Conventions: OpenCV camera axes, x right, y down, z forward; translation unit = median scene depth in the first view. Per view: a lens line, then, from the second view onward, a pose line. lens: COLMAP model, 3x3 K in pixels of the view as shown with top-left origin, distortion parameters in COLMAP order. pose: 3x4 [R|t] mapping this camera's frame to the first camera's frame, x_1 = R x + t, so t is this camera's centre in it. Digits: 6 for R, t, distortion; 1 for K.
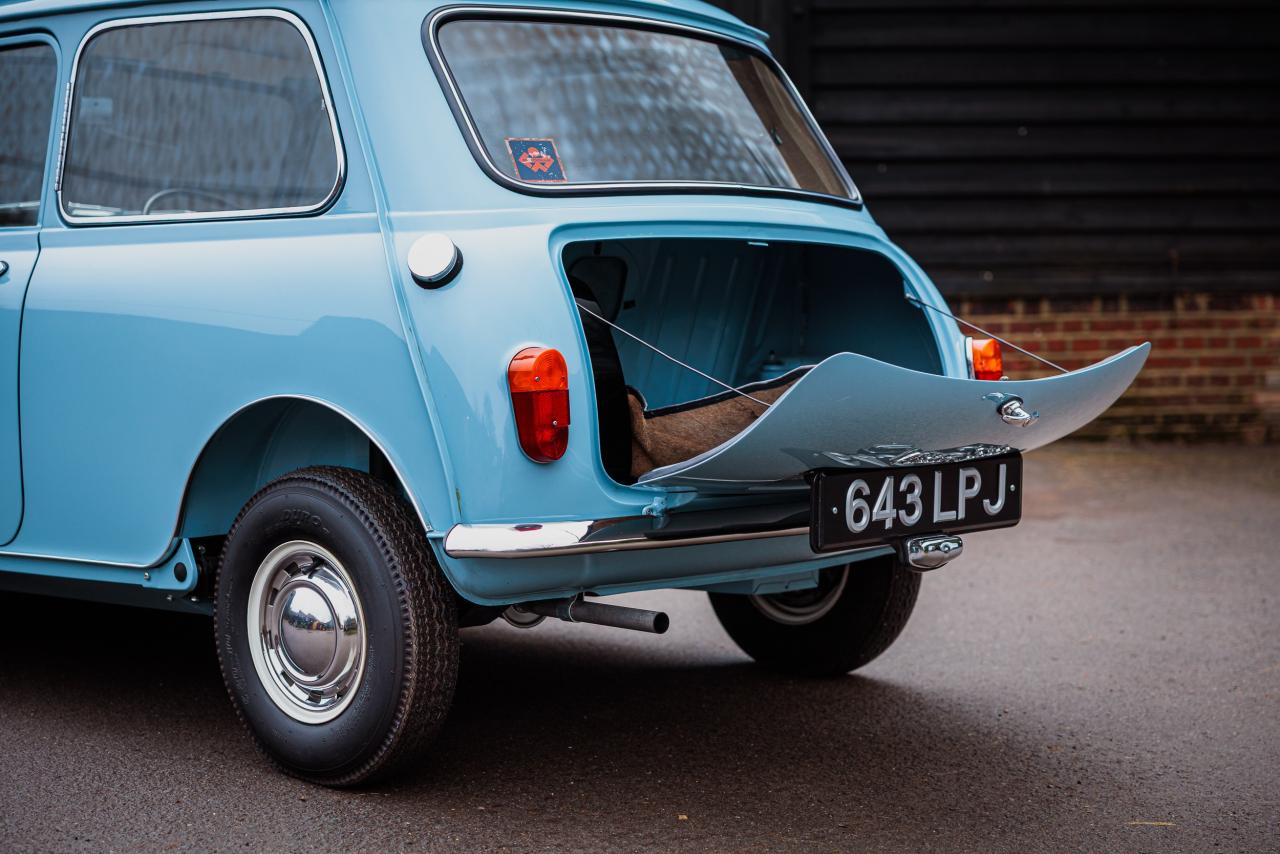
lens RADIAL K [[2551.9, 0, 642.1], [0, 2551.9, 417.4], [0, 0, 1]] dist [0.026258, 0.000000]
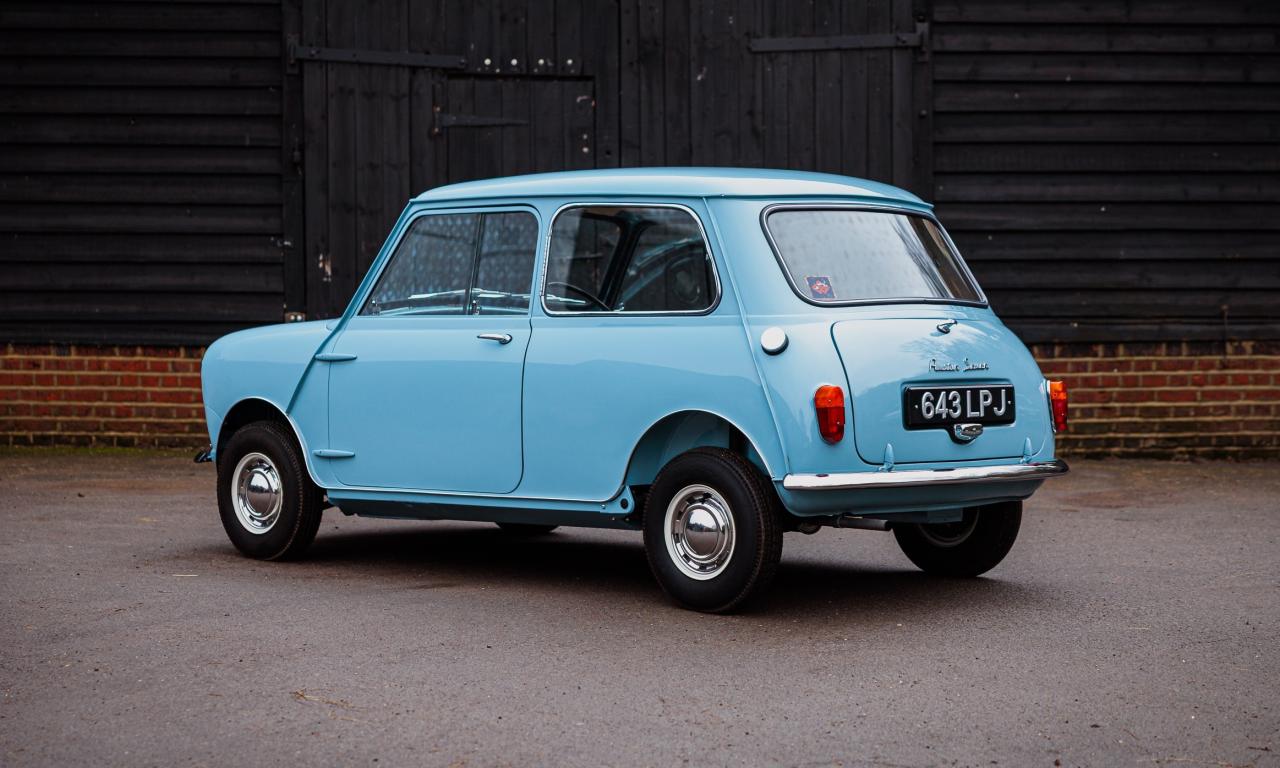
lens RADIAL K [[2927.2, 0, 665.5], [0, 2927.2, 326.7], [0, 0, 1]] dist [0.037273, 0.000000]
pose [[0.999907, 0.006013, -0.012268, -0.129601], [-0.006541, 0.999033, -0.043471, 0.024844], [0.011994, 0.043547, 0.998979, -1.189248]]
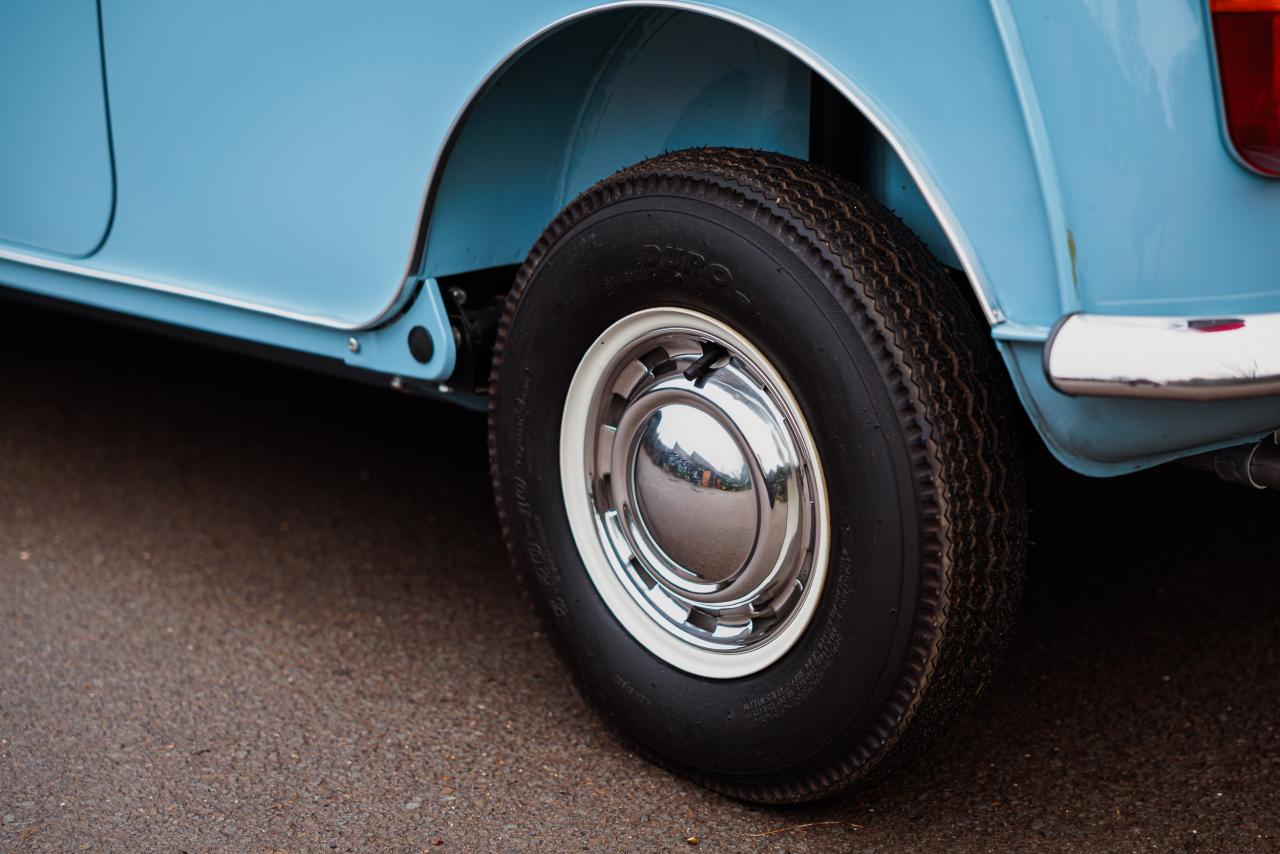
lens RADIAL K [[2551.9, 0, 655.1], [0, 2551.9, 494.7], [0, 0, 1]] dist [0.026258, 0.000000]
pose [[0.998933, 0.015488, -0.043508, -0.115220], [-0.005839, 0.976882, 0.213700, -0.020004], [0.045812, -0.213217, 0.975930, 0.515107]]
